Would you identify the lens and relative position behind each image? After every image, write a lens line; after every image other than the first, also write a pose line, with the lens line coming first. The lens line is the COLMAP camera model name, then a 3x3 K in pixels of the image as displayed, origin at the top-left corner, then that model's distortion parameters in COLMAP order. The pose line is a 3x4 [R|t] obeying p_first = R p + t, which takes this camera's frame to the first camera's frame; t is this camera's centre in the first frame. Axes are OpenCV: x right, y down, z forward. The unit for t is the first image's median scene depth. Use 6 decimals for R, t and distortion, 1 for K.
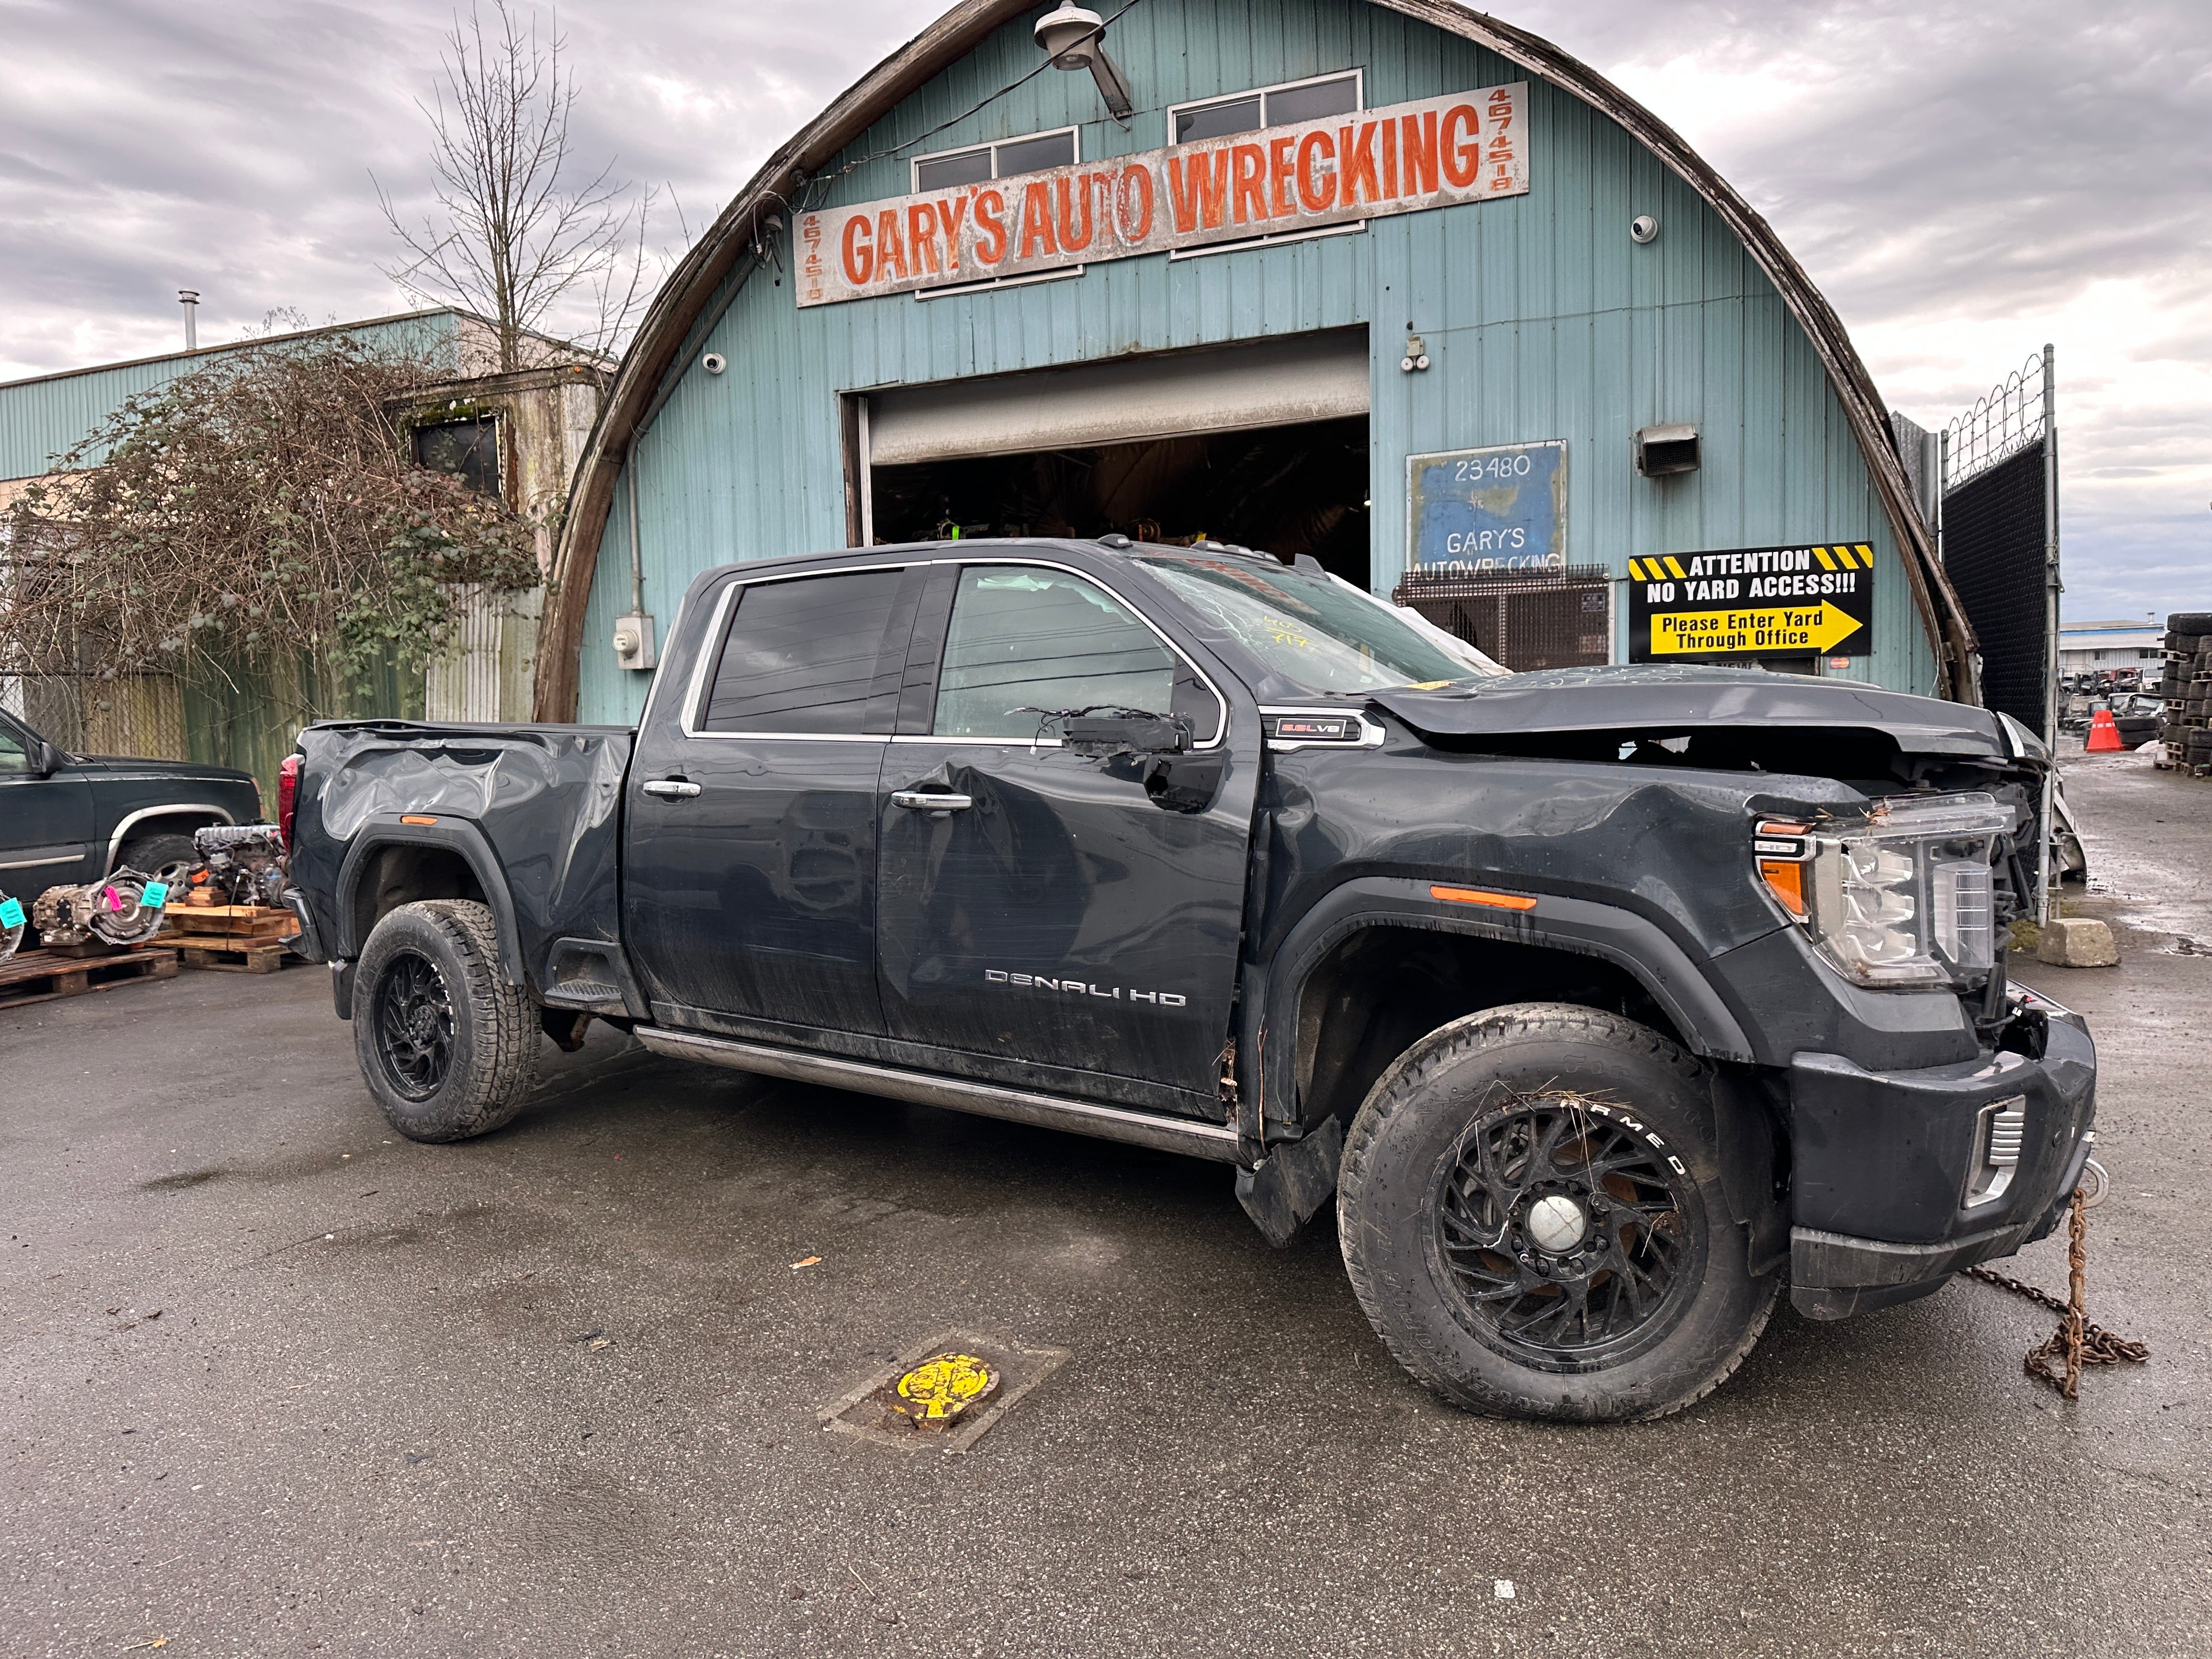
lens RADIAL K [[1530.3, 0, 1117.6], [0, 1530.3, 816.2], [0, 0, 1]] dist [0.127253, -0.240115]
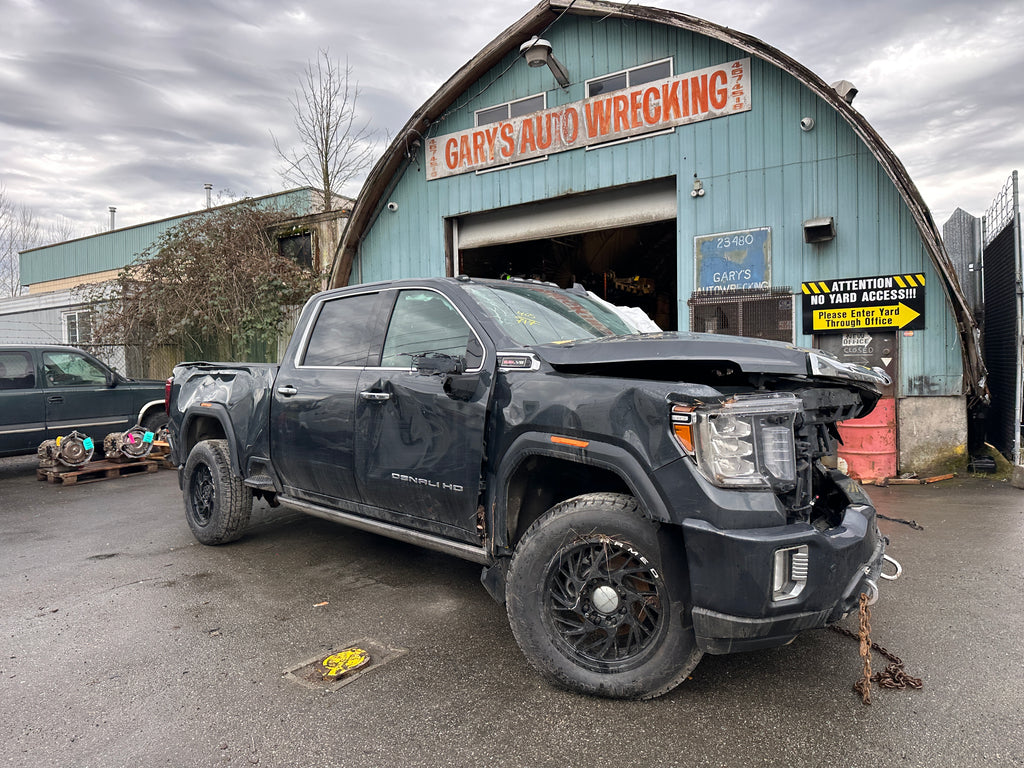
lens RADIAL K [[710.4, 0, 519.8], [0, 710.4, 387.8], [0, 0, 1]] dist [0.094972, -0.149059]
pose [[0.986653, 0.004391, -0.162779, 0.118816], [-0.009448, 0.999496, -0.030306, 0.003398], [0.162564, 0.031440, 0.986197, 0.009918]]
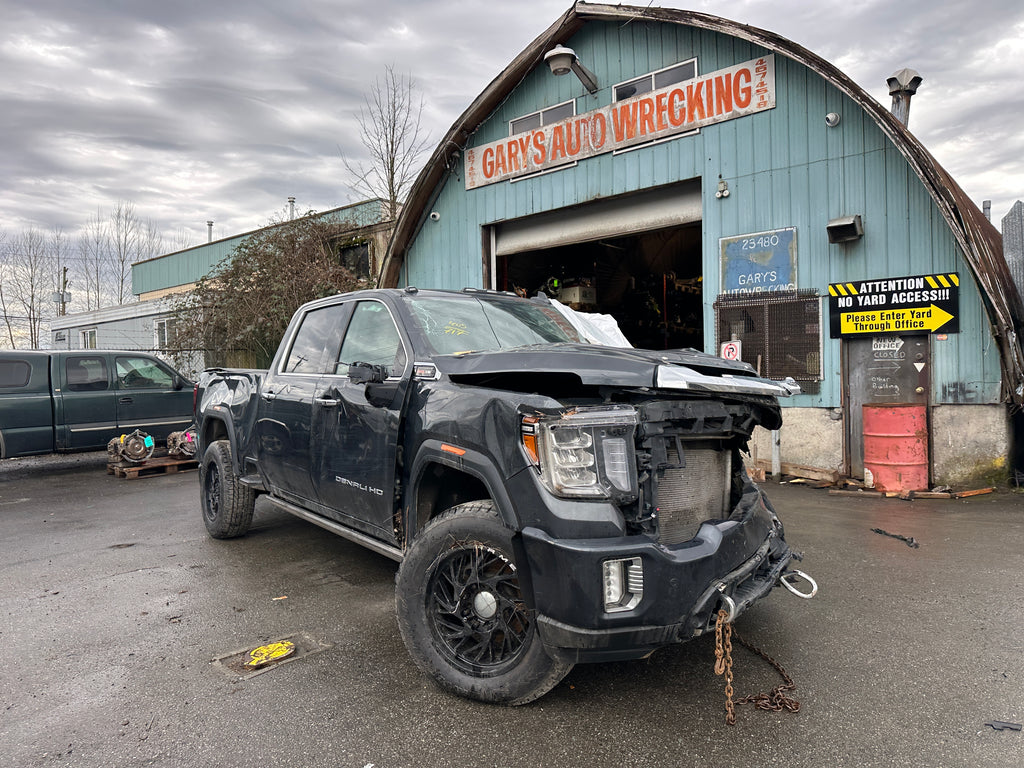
lens RADIAL K [[711.1, 0, 515.2], [0, 711.1, 379.1], [0, 0, 1]] dist [0.081488, -0.118496]
pose [[0.954594, 0.004538, -0.297874, 0.224535], [-0.018079, 0.998923, -0.042722, -0.001895], [0.297359, 0.046167, 0.953649, 0.023003]]
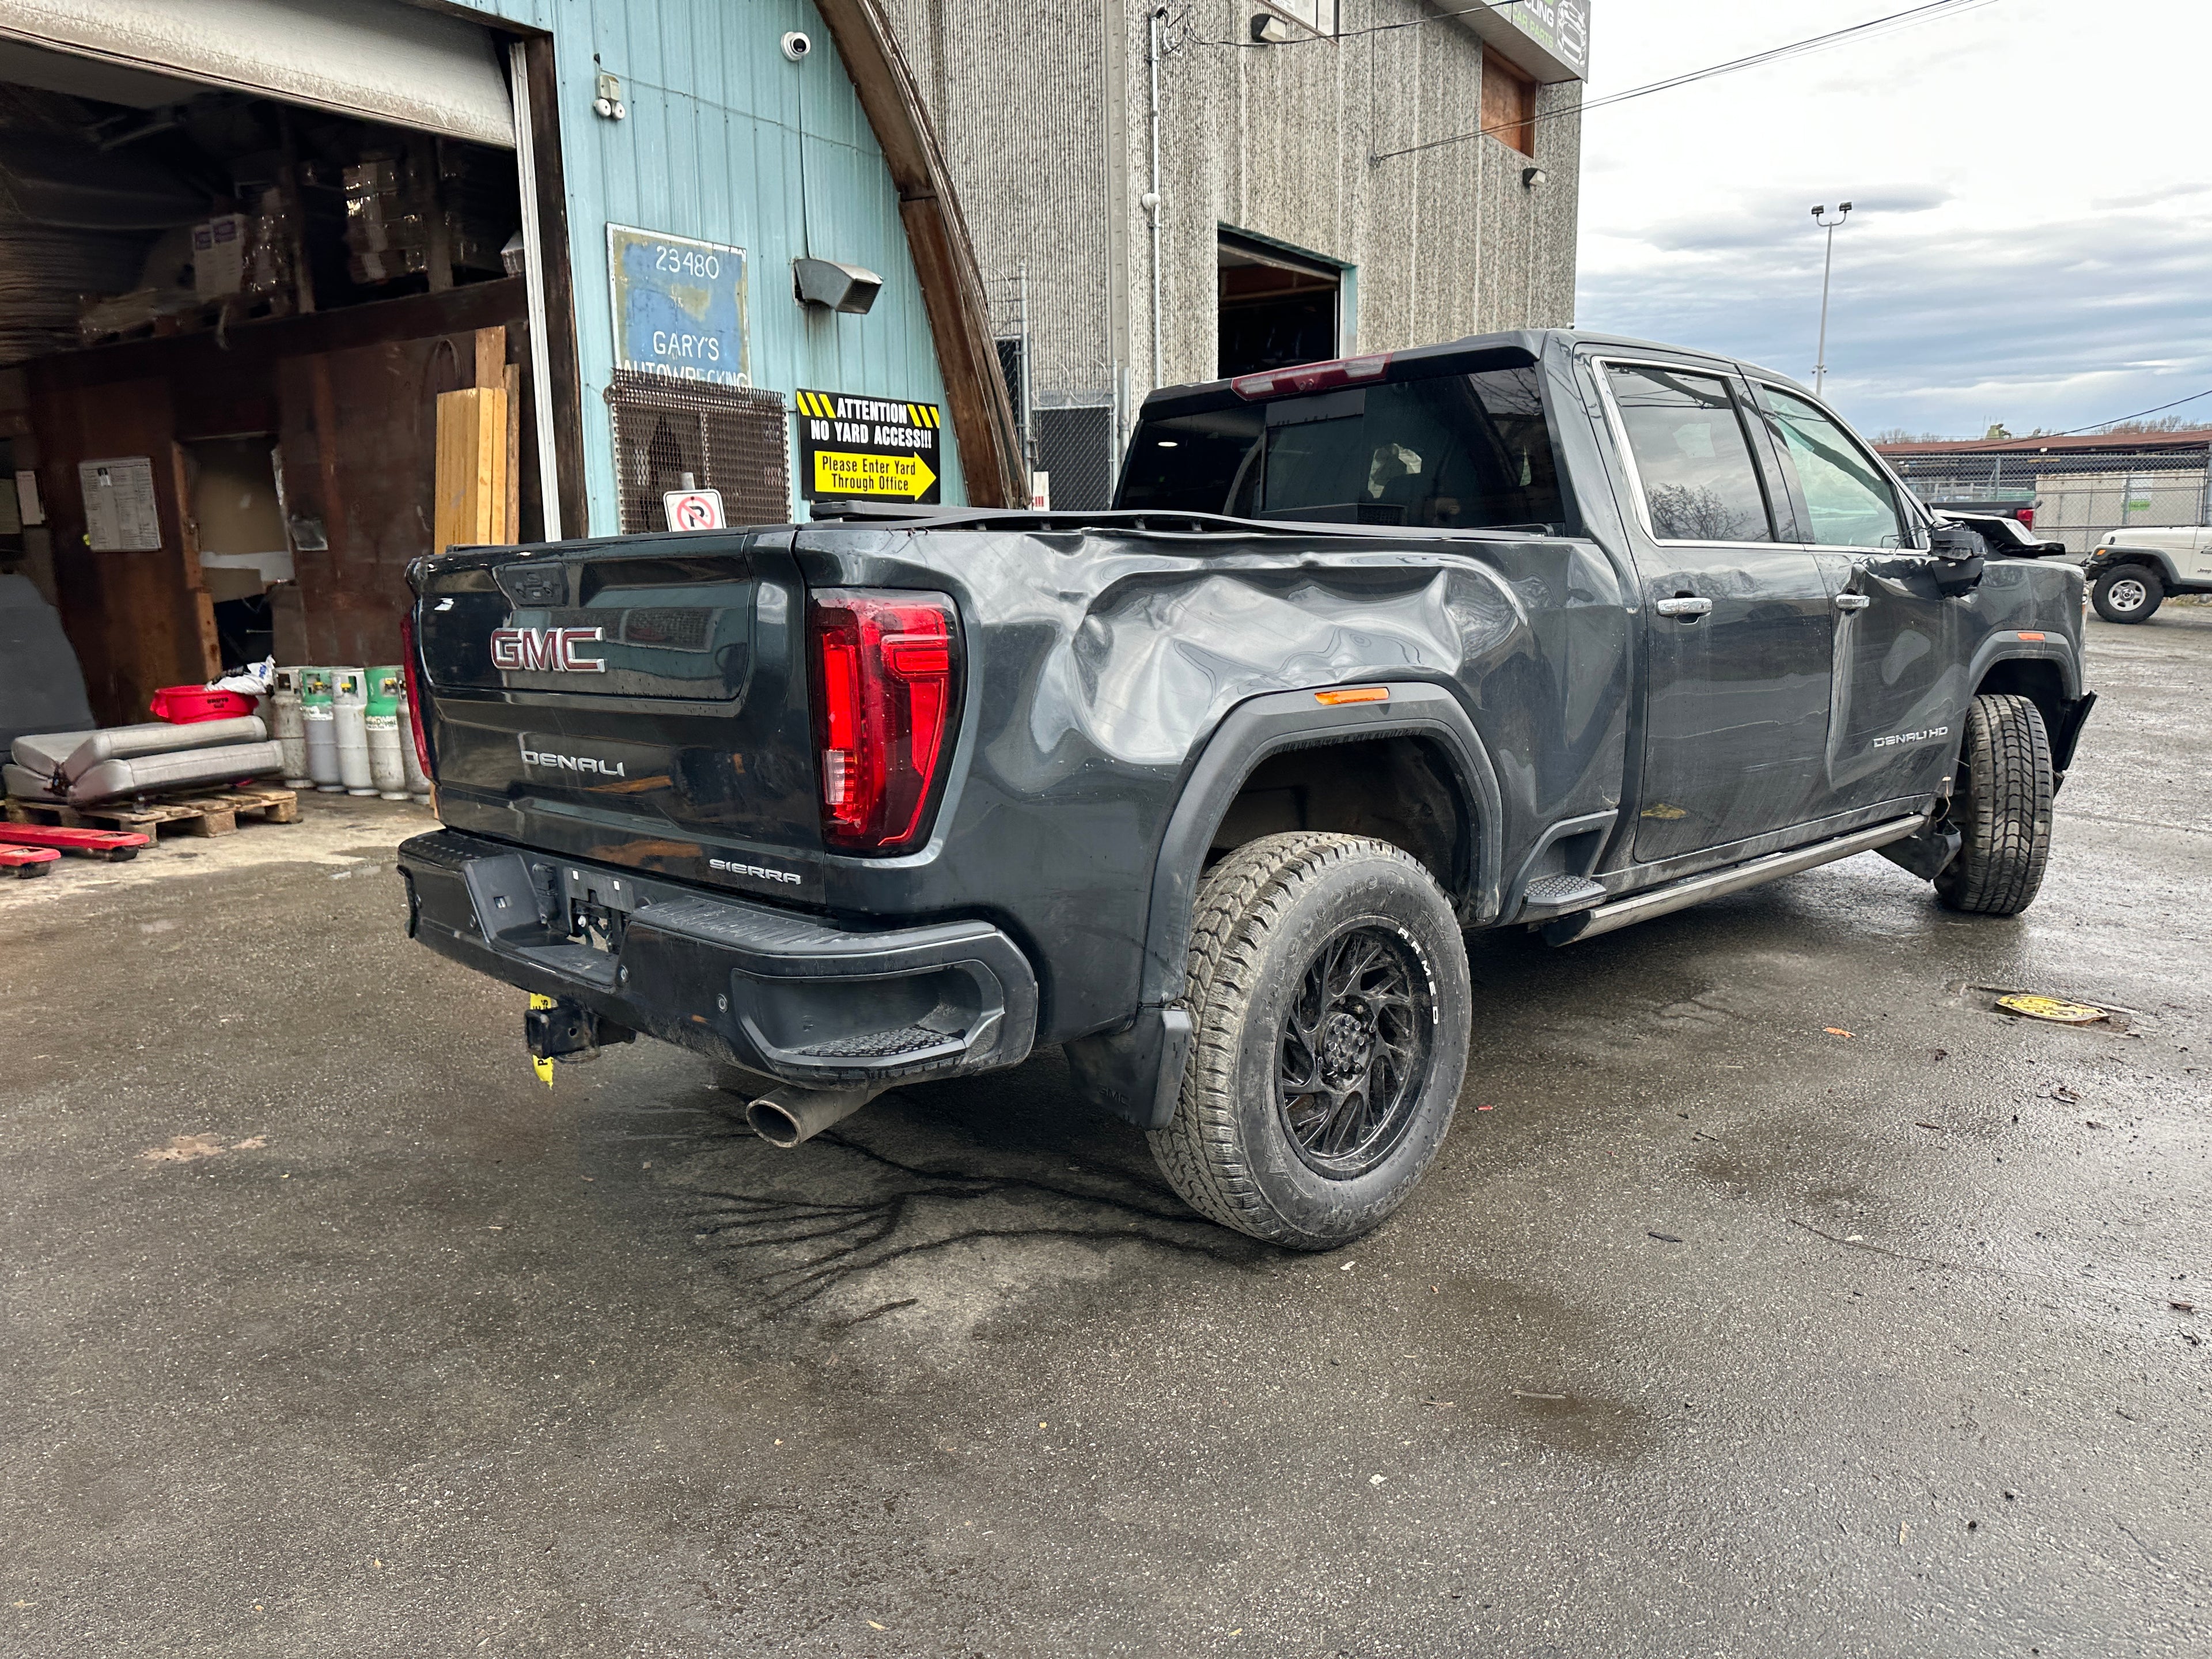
lens RADIAL K [[1528.1, 0, 1112.2], [0, 1528.1, 839.1], [0, 0, 1]] dist [0.135363, -0.238949]
pose [[0.183385, -0.165378, 0.969030, -0.647032], [0.064056, 0.985663, 0.156095, -0.024792], [-0.980952, 0.033447, 0.191350, 0.623351]]
